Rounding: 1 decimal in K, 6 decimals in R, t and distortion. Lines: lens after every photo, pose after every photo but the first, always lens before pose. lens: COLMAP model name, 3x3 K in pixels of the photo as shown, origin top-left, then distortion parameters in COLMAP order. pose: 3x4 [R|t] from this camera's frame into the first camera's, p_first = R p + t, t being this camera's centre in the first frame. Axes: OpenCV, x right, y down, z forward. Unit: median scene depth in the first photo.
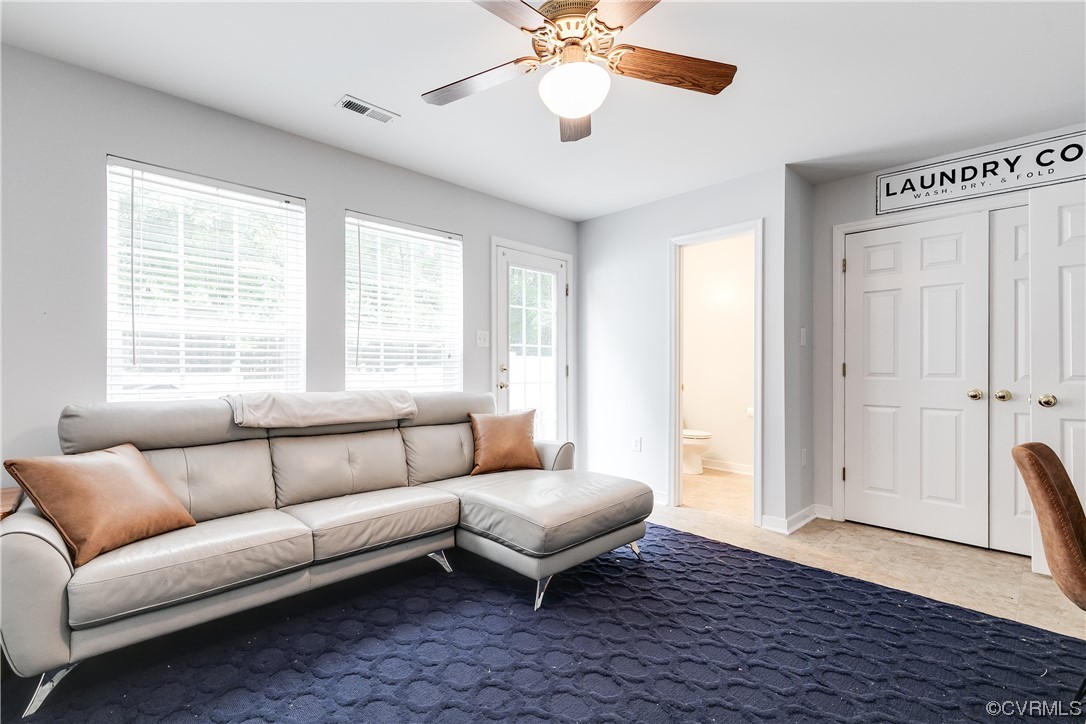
lens RADIAL K [[495.5, 0, 540.6], [0, 495.5, 367.9], [0, 0, 1]] dist [0.016365, -0.001561]
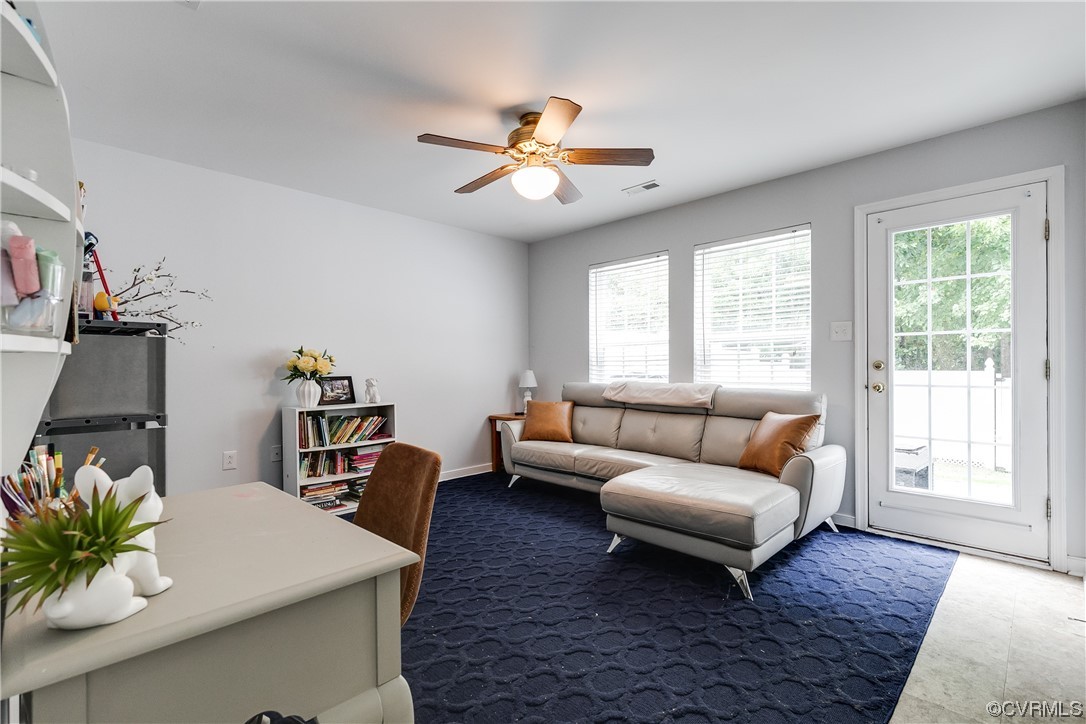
lens RADIAL K [[495.5, 0, 542.3], [0, 495.5, 364.1], [0, 0, 1]] dist [0.016365, -0.001561]
pose [[0.014625, -0.004173, -0.999884, 1.035901], [0.005688, 0.999975, -0.004091, -0.002207], [0.999877, -0.005627, 0.014648, 0.650113]]
